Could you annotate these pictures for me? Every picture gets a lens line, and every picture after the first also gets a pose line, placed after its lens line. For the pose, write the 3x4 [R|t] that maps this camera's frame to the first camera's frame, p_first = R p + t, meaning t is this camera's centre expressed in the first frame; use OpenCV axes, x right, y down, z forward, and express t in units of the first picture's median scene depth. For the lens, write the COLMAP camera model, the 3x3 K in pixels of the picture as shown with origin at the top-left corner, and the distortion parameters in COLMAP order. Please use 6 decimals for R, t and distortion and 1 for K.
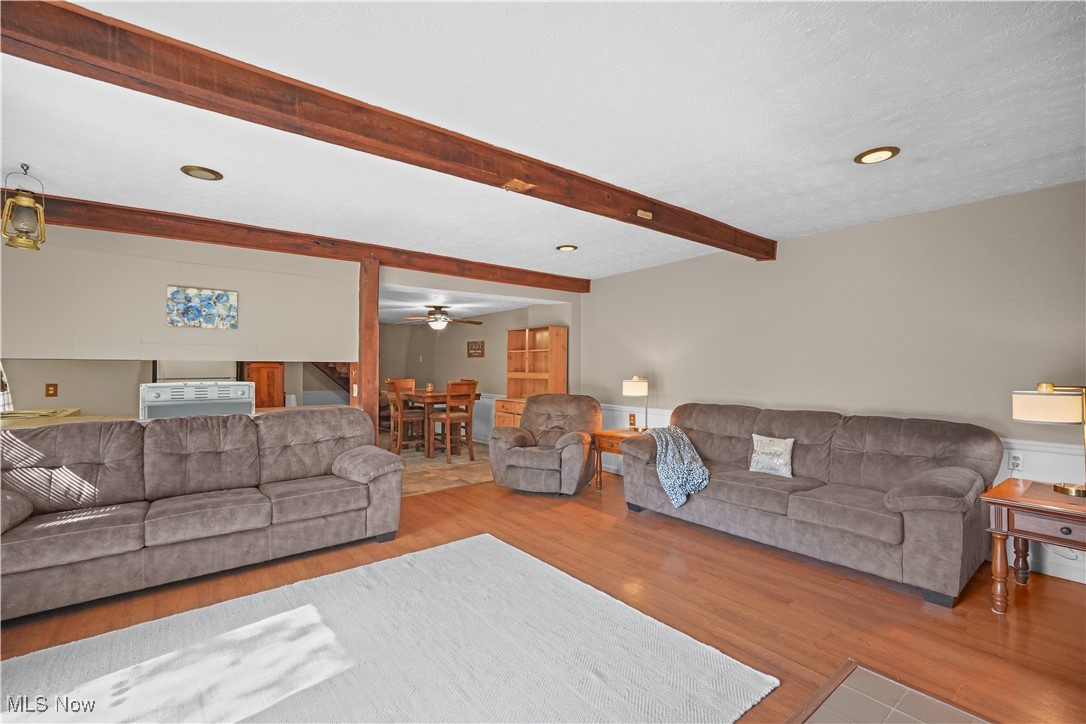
lens RADIAL K [[482.9, 0, 547.3], [0, 482.9, 349.1], [0, 0, 1]] dist [-0.018065, 0.011049]
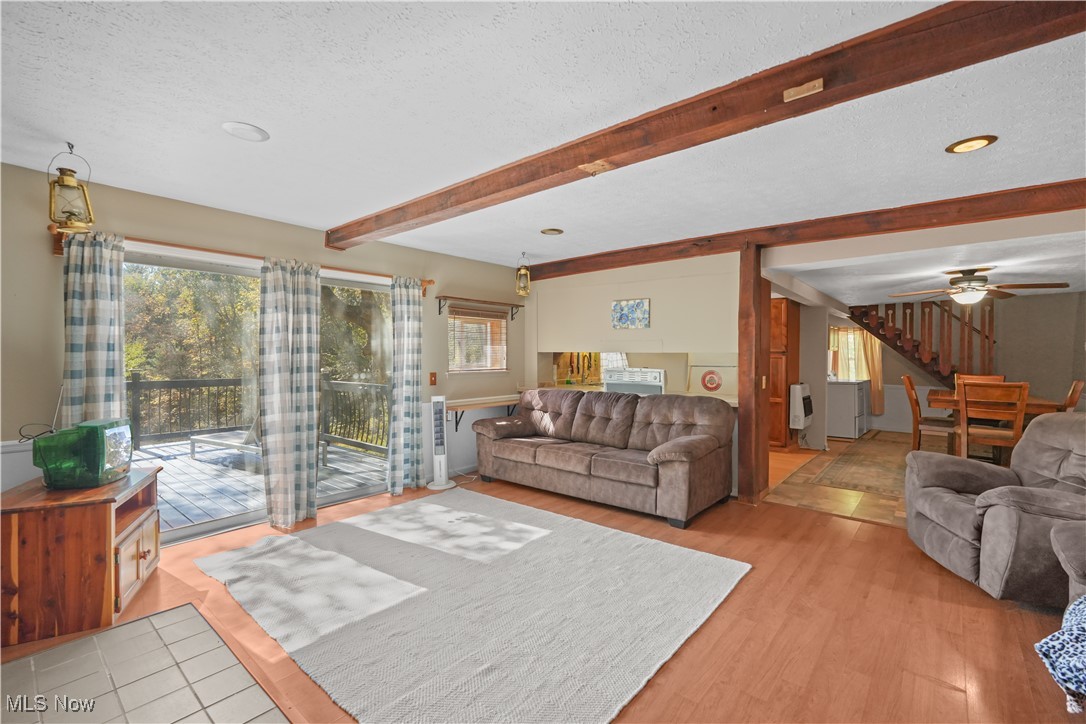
lens RADIAL K [[487.6, 0, 548.9], [0, 487.6, 345.2], [0, 0, 1]] dist [-0.018654, 0.009300]
pose [[0.184828, -0.018767, -0.982592, 0.633820], [0.032633, 0.999383, -0.012949, 0.013735], [0.982229, -0.029672, 0.185327, 0.540365]]
